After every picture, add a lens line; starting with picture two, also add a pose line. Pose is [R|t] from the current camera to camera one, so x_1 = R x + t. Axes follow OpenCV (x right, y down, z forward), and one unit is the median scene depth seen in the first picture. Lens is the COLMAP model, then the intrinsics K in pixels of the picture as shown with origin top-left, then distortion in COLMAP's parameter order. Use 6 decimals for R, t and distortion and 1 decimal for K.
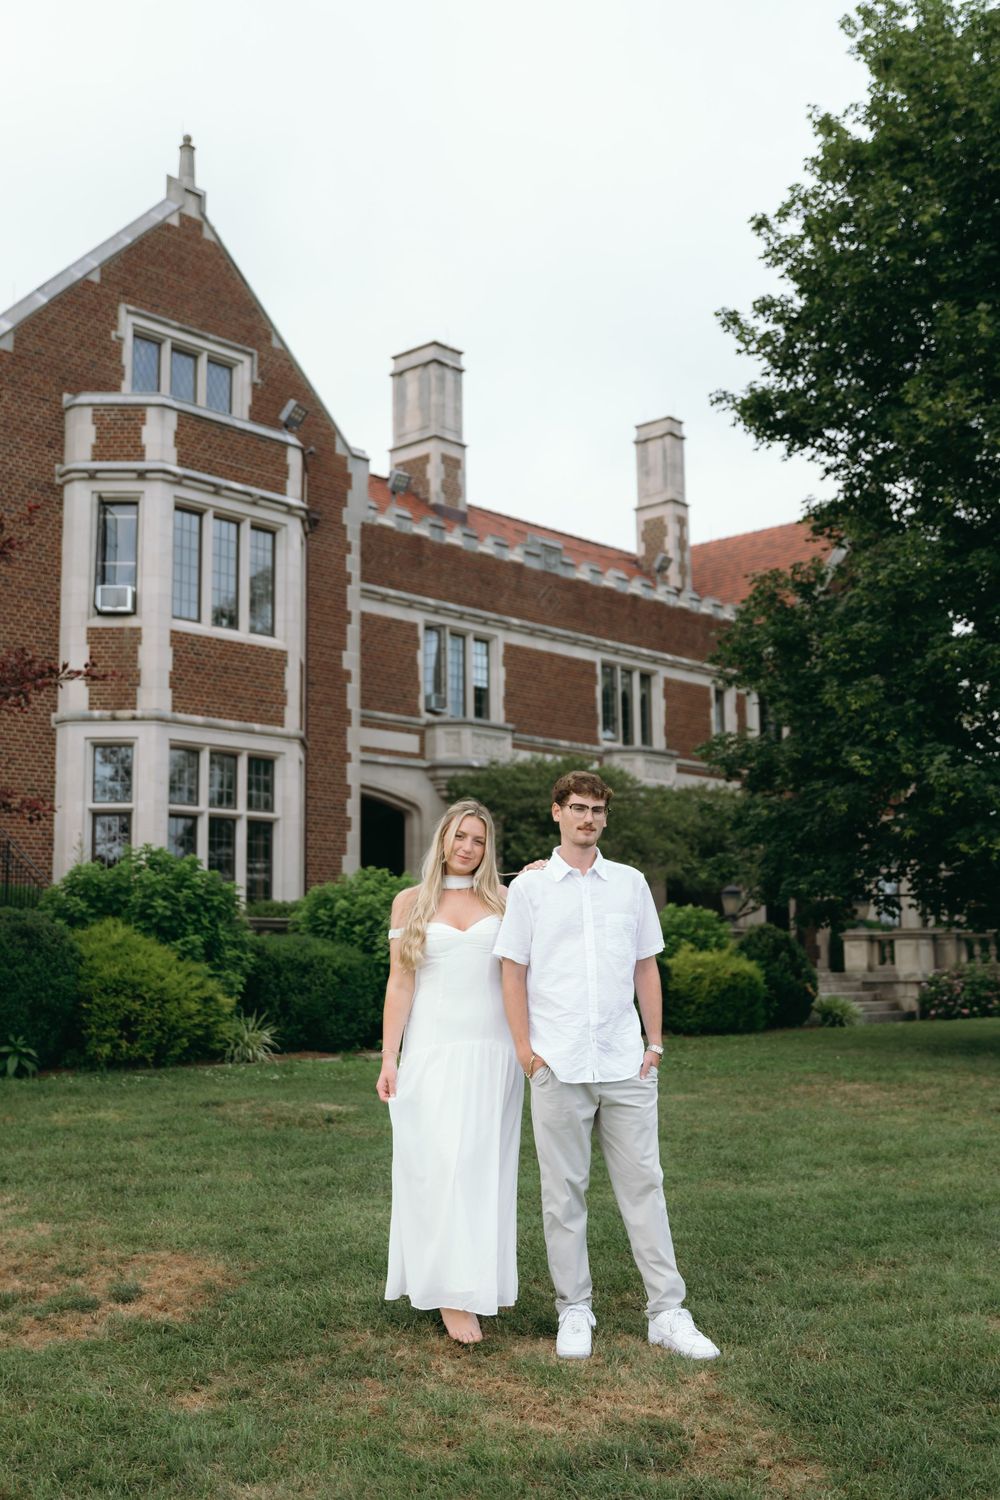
lens RADIAL K [[1511.8, 0, 590.9], [0, 1511.8, 756.9], [0, 0, 1]] dist [-0.014798, 0.000000]
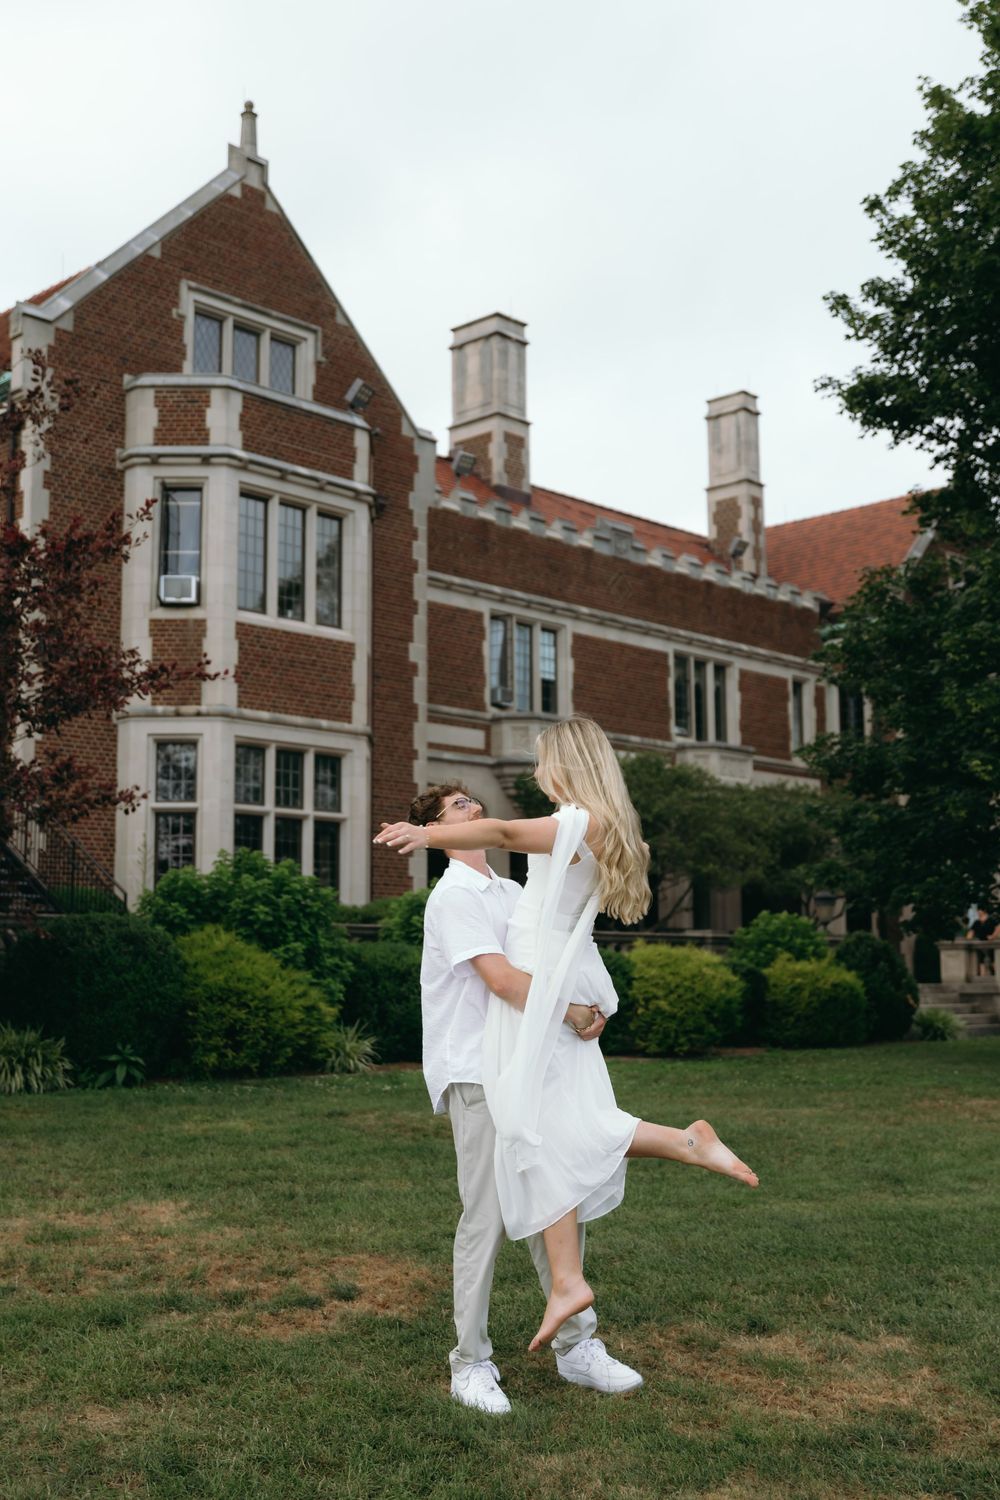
lens RADIAL K [[1727.8, 0, 490.3], [0, 1727.8, 739.2], [0, 0, 1]] dist [-0.009869, 0.000000]
pose [[0.999646, 0.002408, -0.026491, -0.086734], [-0.002265, 0.999983, 0.005426, -0.015817], [0.026504, -0.005365, 0.999634, -0.090888]]
